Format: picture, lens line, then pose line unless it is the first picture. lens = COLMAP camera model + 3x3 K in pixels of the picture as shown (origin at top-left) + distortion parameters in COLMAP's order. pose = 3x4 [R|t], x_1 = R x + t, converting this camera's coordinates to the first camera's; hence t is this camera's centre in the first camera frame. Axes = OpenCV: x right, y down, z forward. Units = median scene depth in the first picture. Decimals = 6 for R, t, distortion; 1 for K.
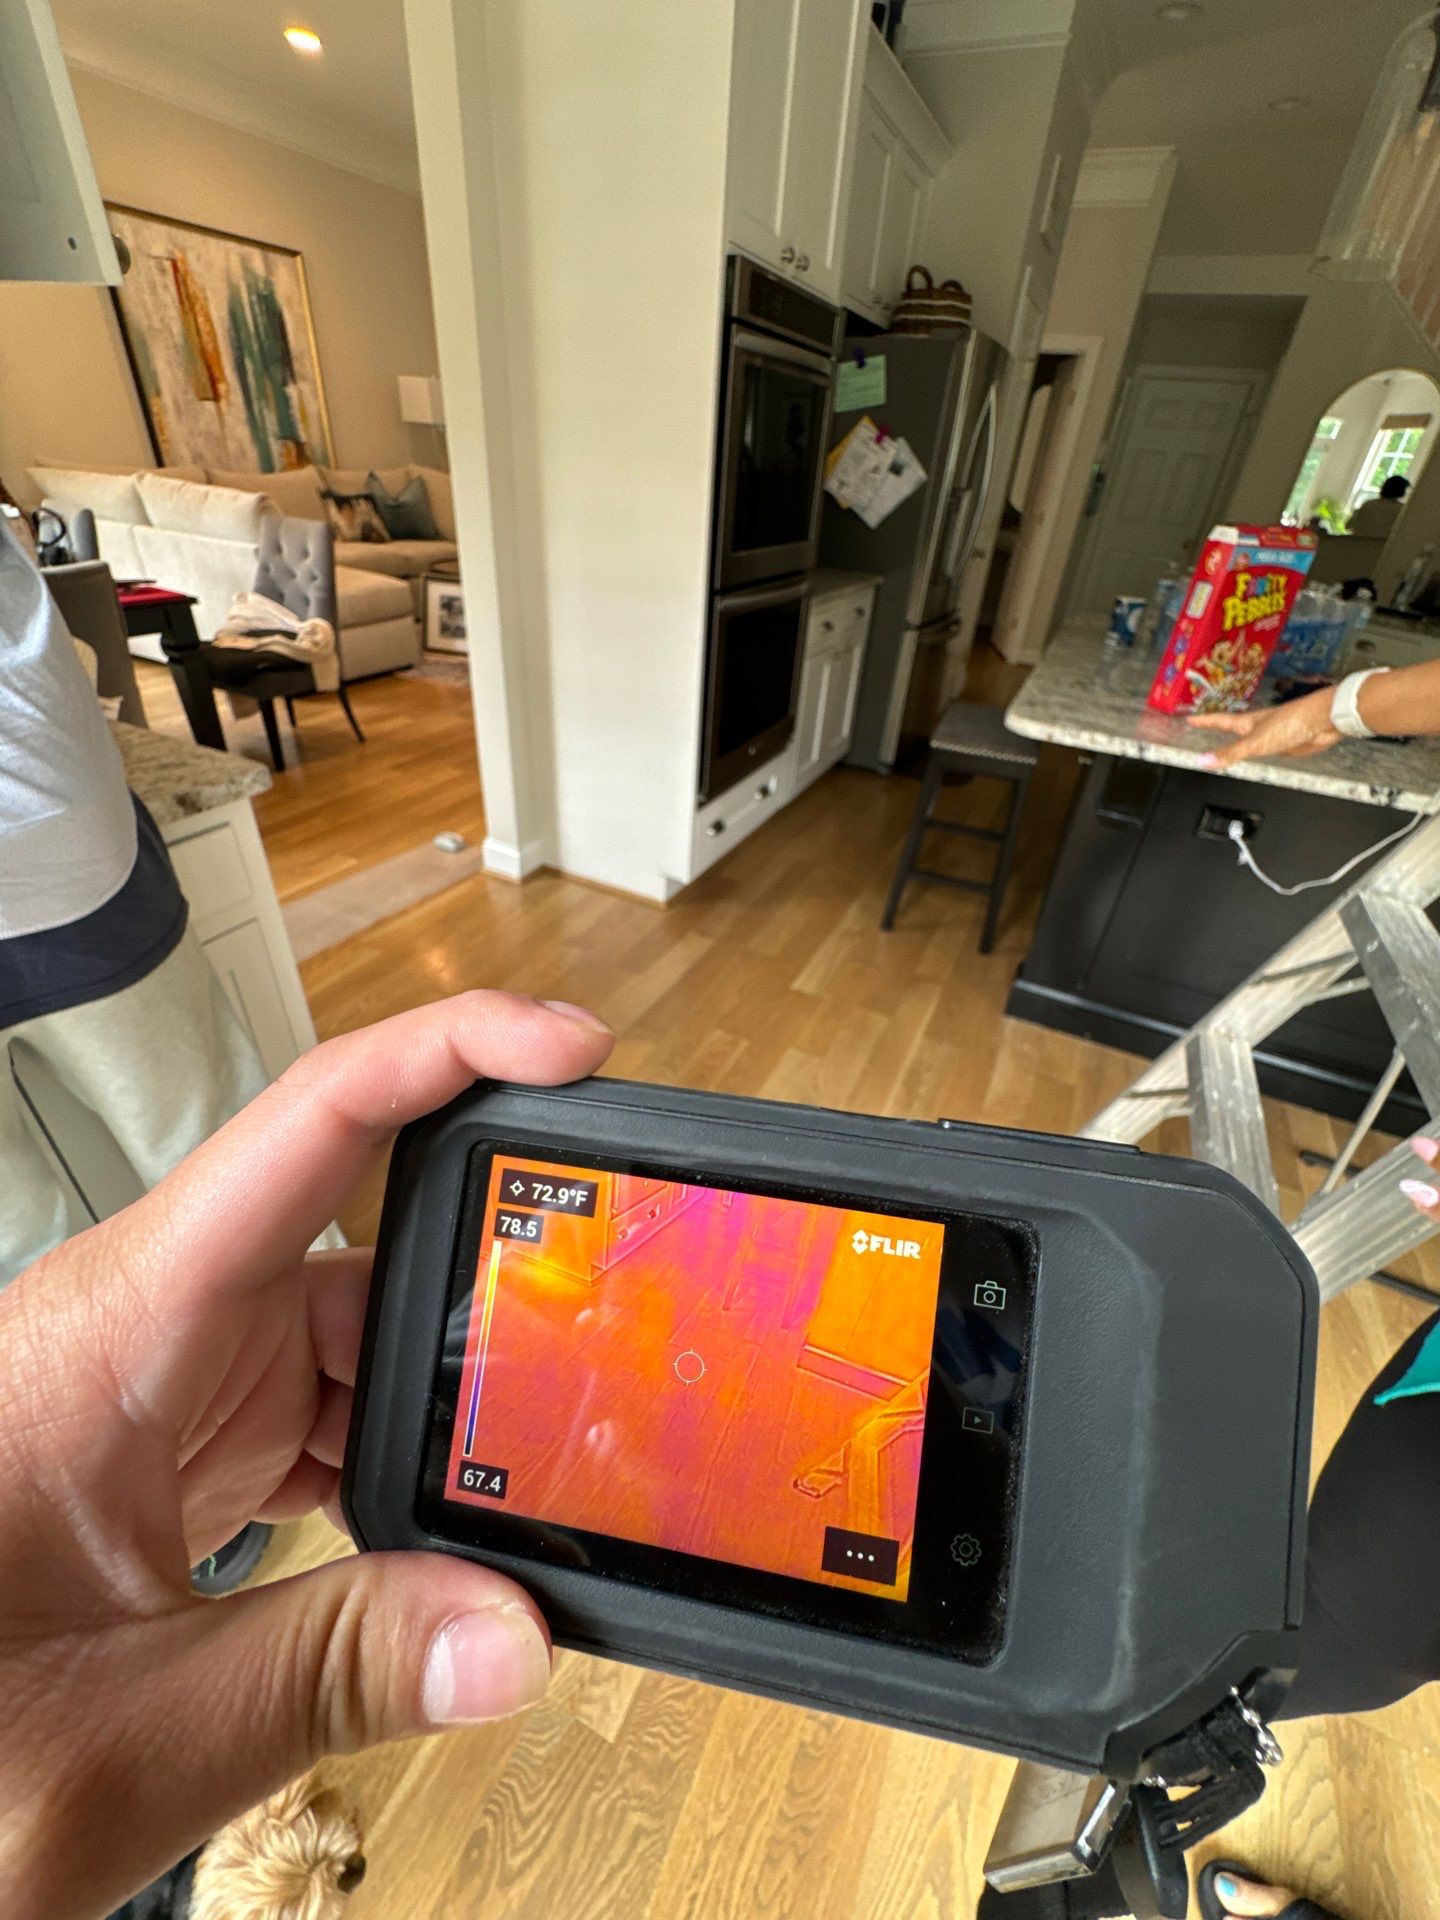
lens RADIAL K [[773.0, 0, 720.0], [0, 773.0, 960.0], [0, 0, 1]] dist [-0.006211, 0.000097]
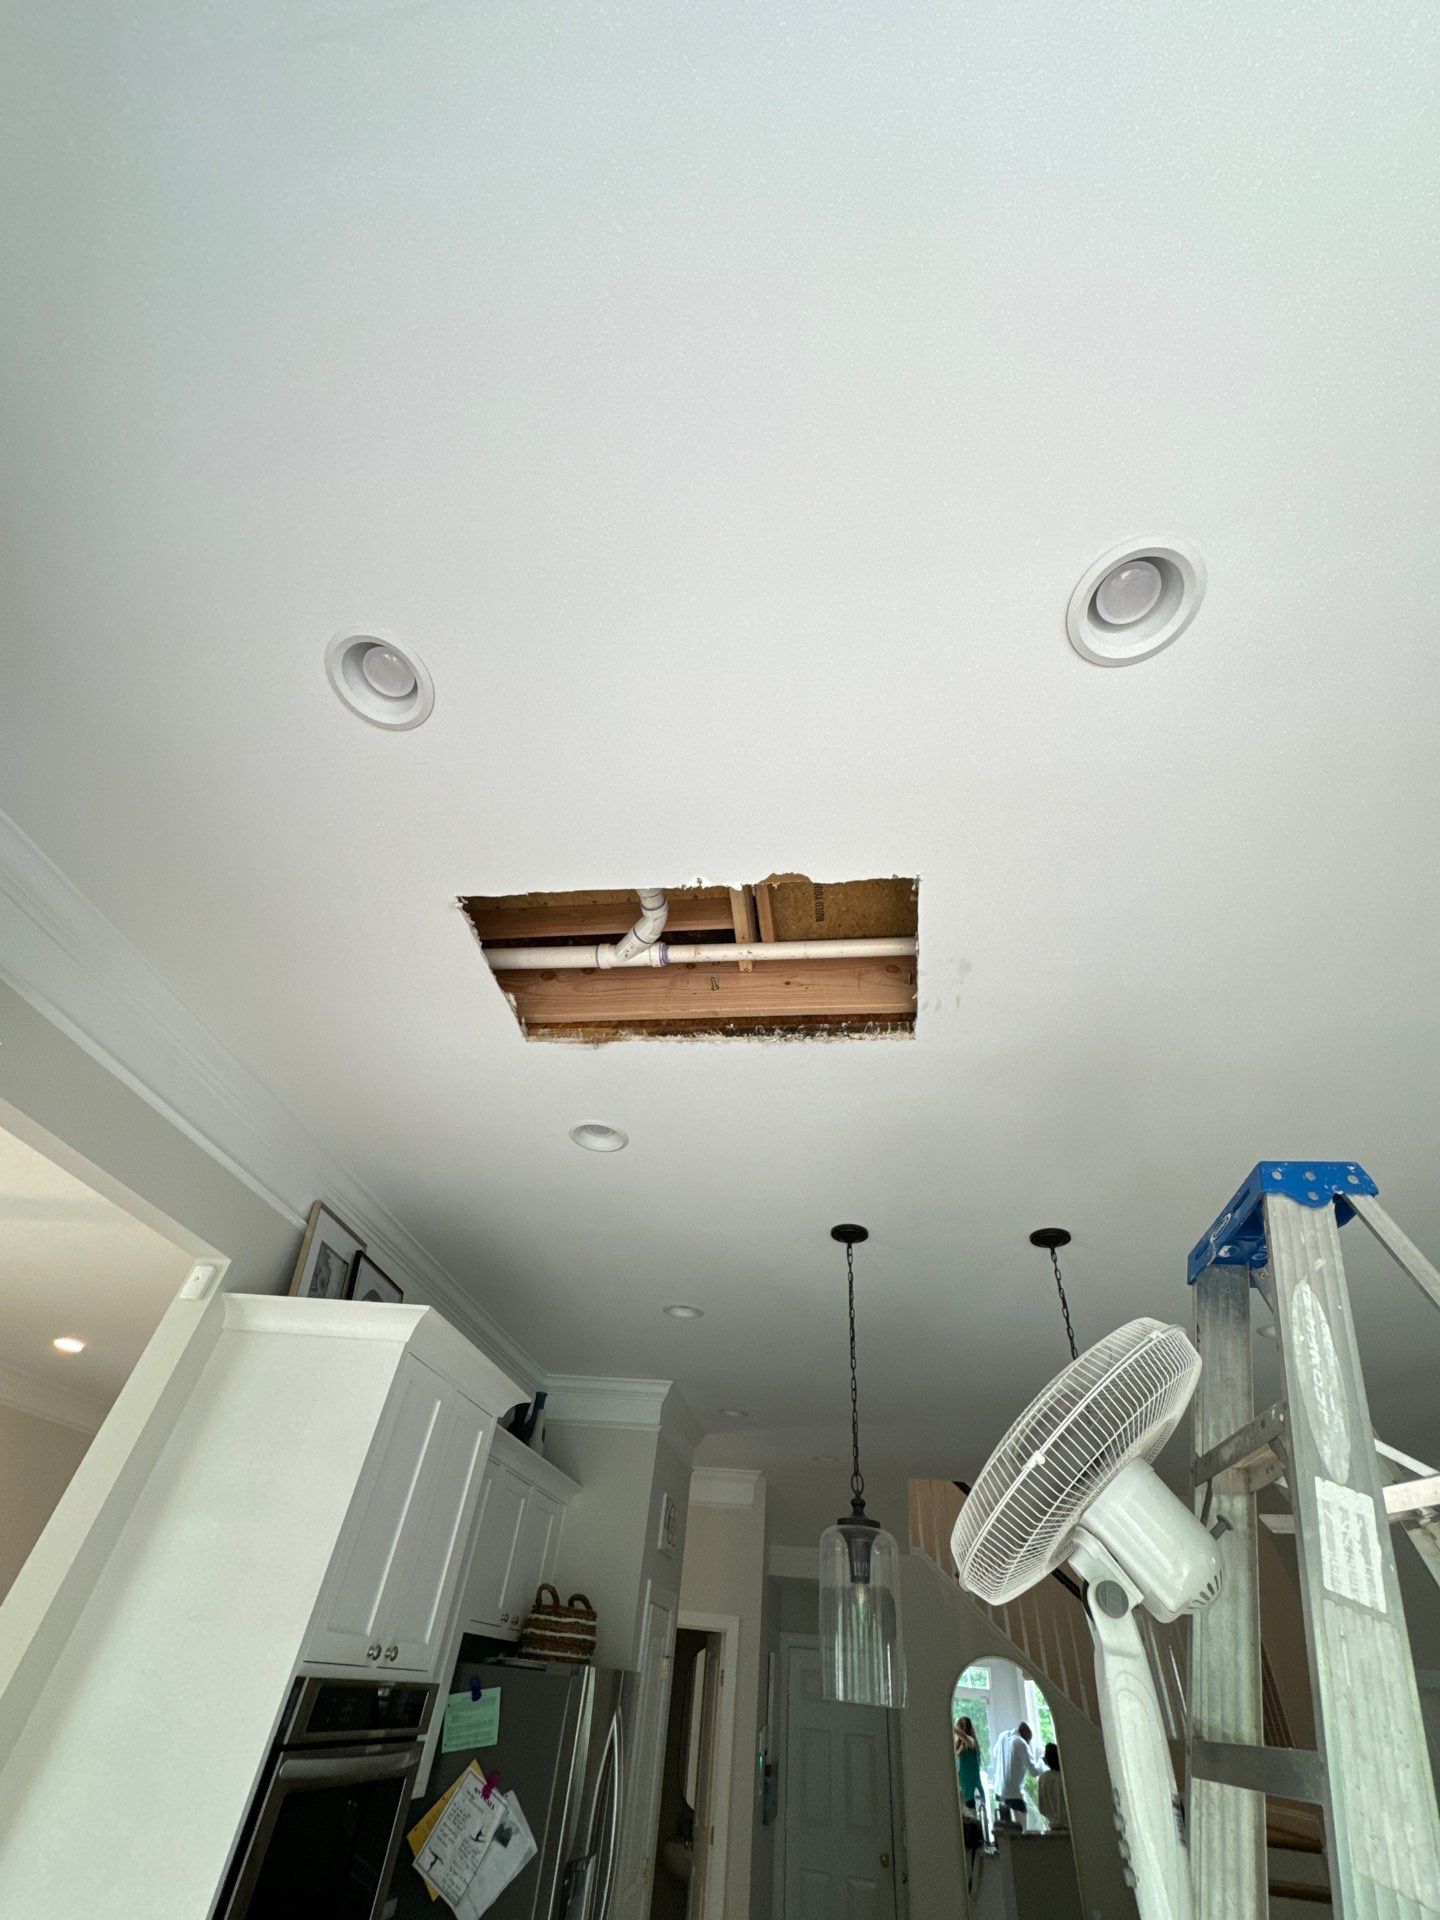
lens RADIAL K [[766.4, 0, 720.0], [0, 766.4, 960.0], [0, 0, 1]] dist [-0.005405, 0.000598]
pose [[0.952441, 0.218332, 0.212573, 0.066999], [0.151601, 0.265632, -0.952080, -0.057356], [-0.264336, 0.939026, 0.219900, -0.156065]]
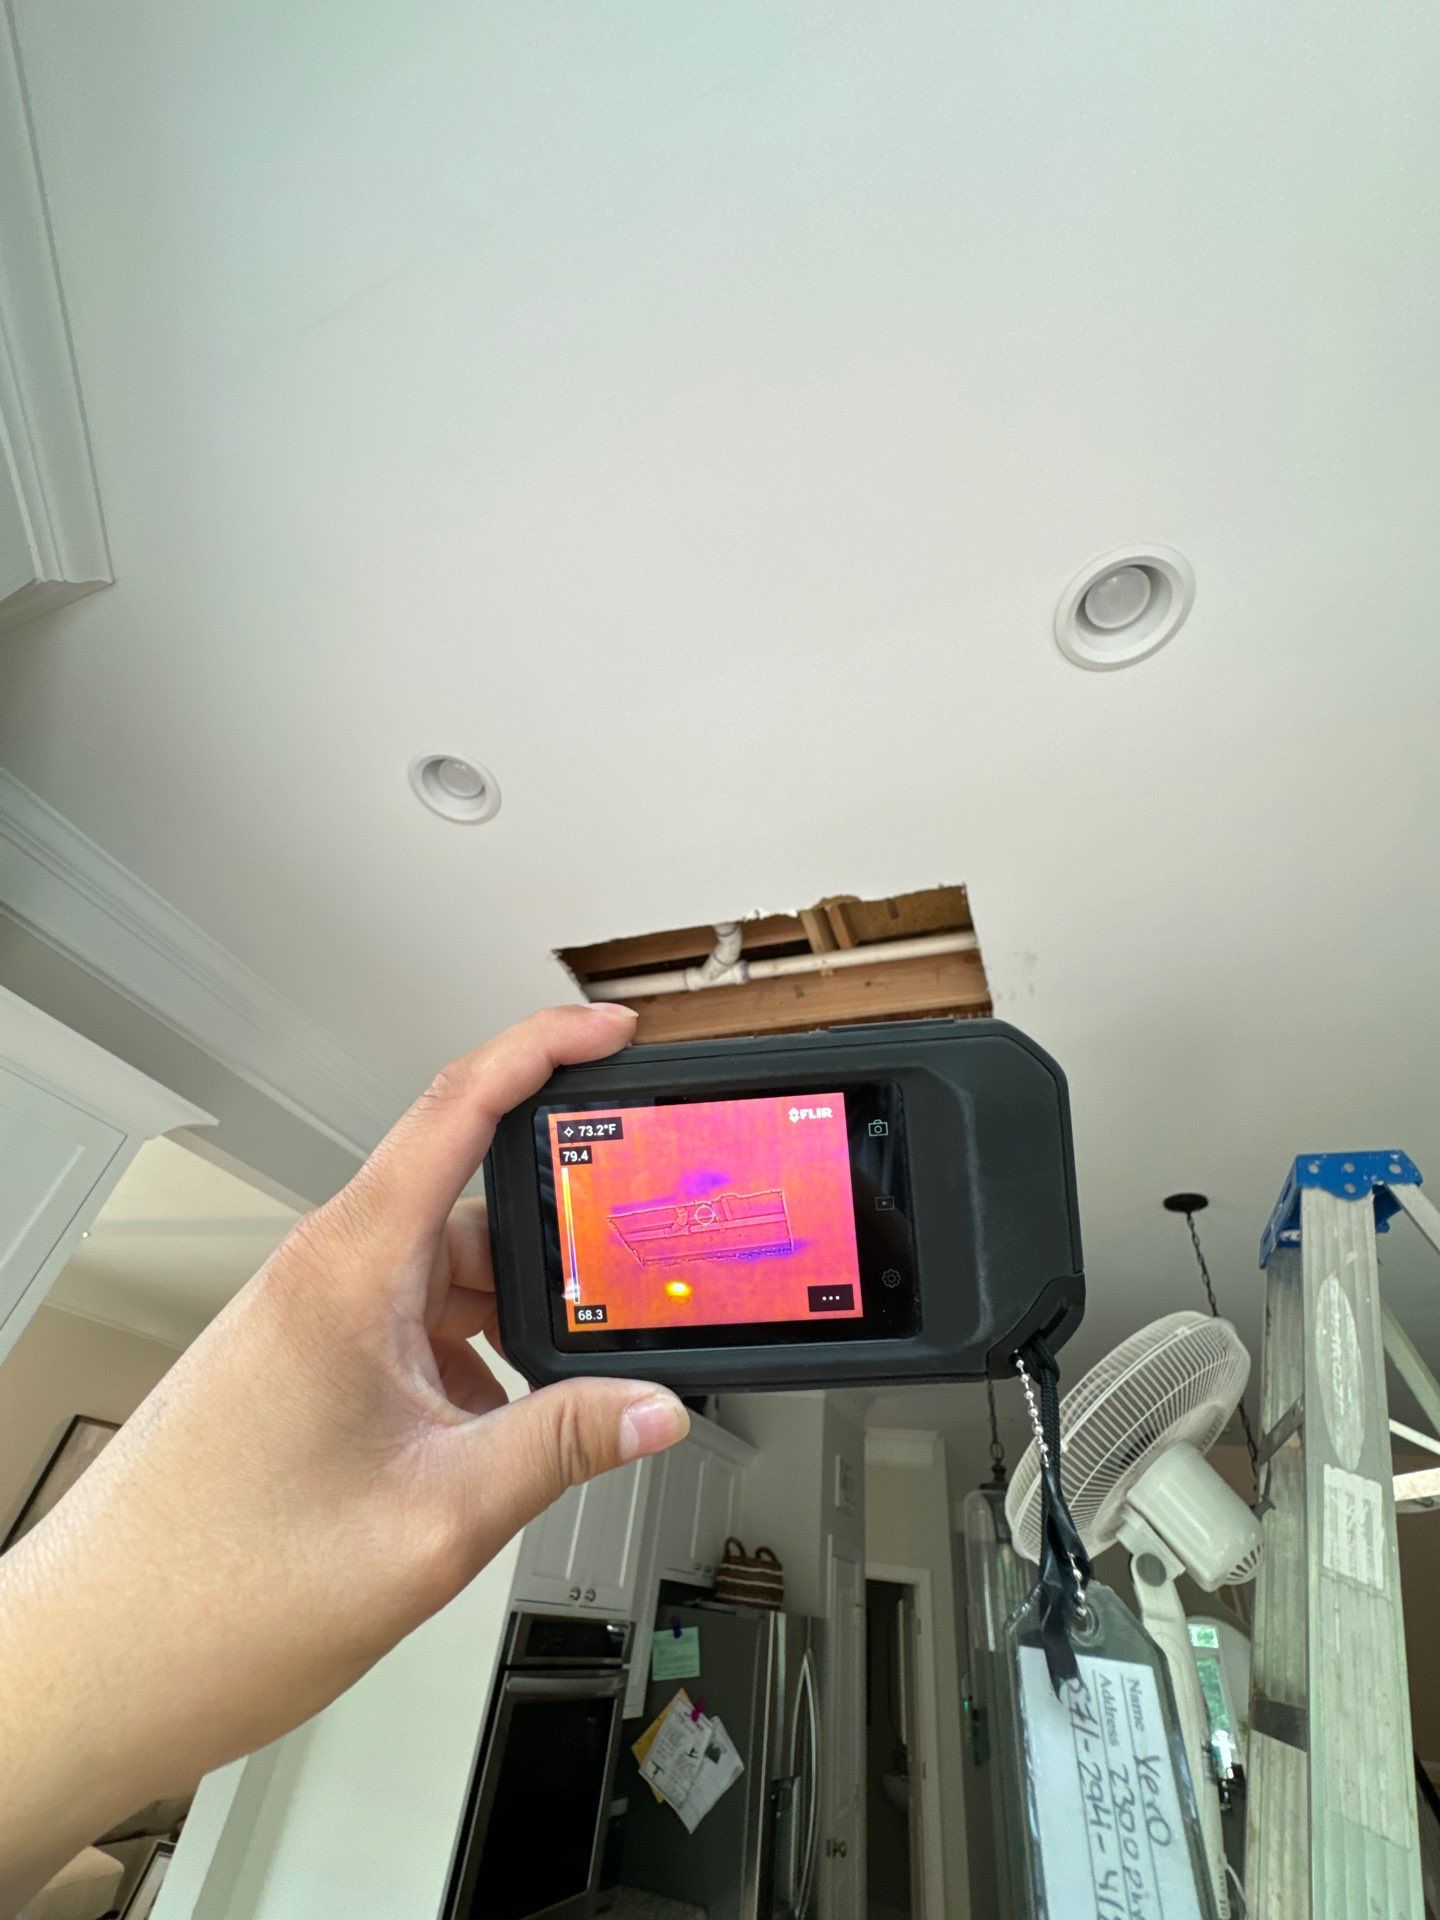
lens RADIAL K [[773.0, 0, 720.0], [0, 773.0, 960.0], [0, 0, 1]] dist [-0.006211, 0.000097]
pose [[0.994875, 0.092047, 0.041853, 0.106405], [0.012665, 0.297219, -0.954725, -0.018405], [-0.100319, 0.950362, 0.294530, -0.220982]]
